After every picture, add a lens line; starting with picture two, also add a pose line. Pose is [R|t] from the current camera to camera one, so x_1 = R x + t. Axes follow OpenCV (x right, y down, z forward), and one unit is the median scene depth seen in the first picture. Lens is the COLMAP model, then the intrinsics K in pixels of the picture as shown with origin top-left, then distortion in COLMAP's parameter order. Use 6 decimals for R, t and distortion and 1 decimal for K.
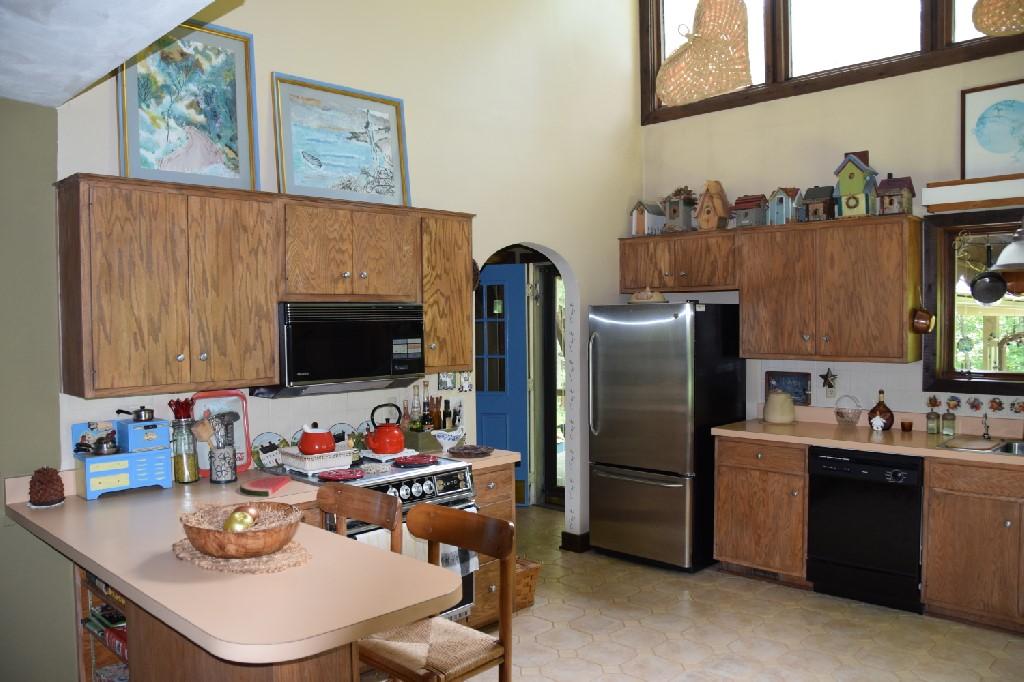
lens RADIAL K [[805.7, 0, 512.0], [0, 805.7, 341.0], [0, 0, 1]] dist [-0.148190, 0.107036]
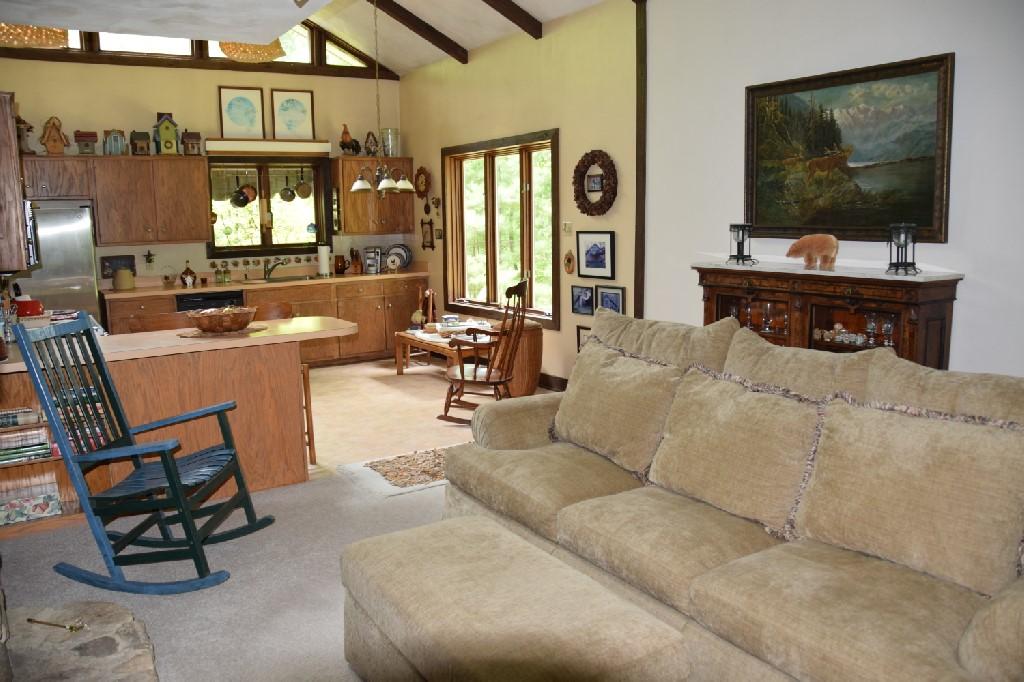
lens RADIAL K [[805.7, 0, 512.0], [0, 805.7, 341.0], [0, 0, 1]] dist [-0.148190, 0.107036]
pose [[0.233064, -0.145577, 0.961503, -1.014041], [0.042278, 0.989314, 0.139539, 0.028275], [-0.971542, 0.008129, 0.236729, -0.064567]]
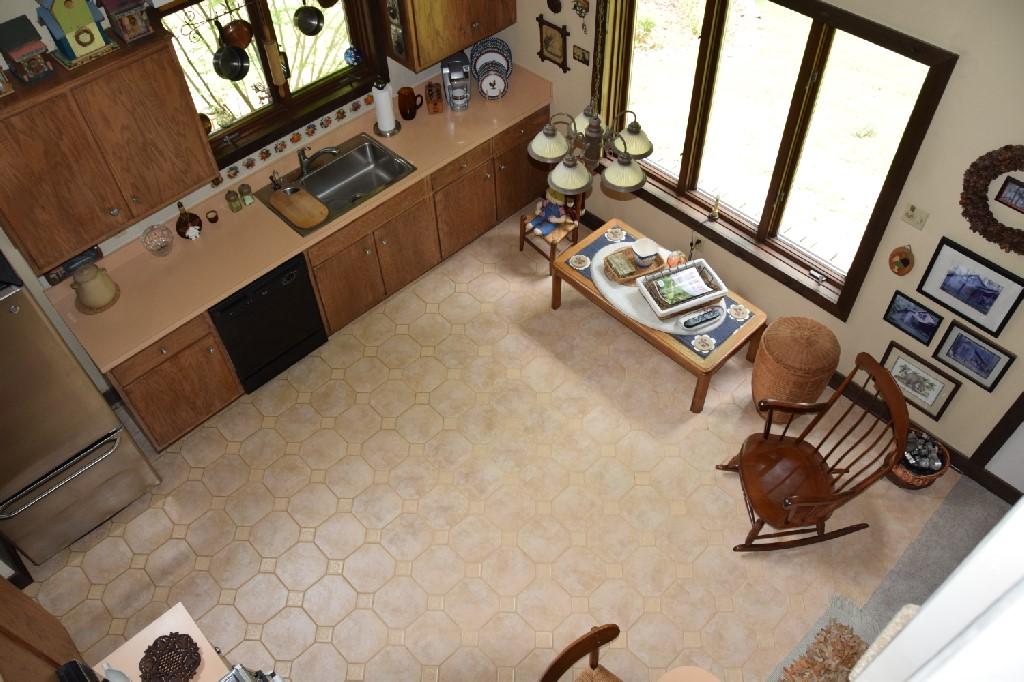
lens RADIAL K [[805.7, 0, 512.0], [0, 805.7, 341.0], [0, 0, 1]] dist [-0.148190, 0.107036]
pose [[0.048560, -0.764356, 0.642964, -0.240596], [0.050991, 0.644781, 0.762665, -0.533404], [-0.997518, -0.004249, 0.070286, 0.545861]]
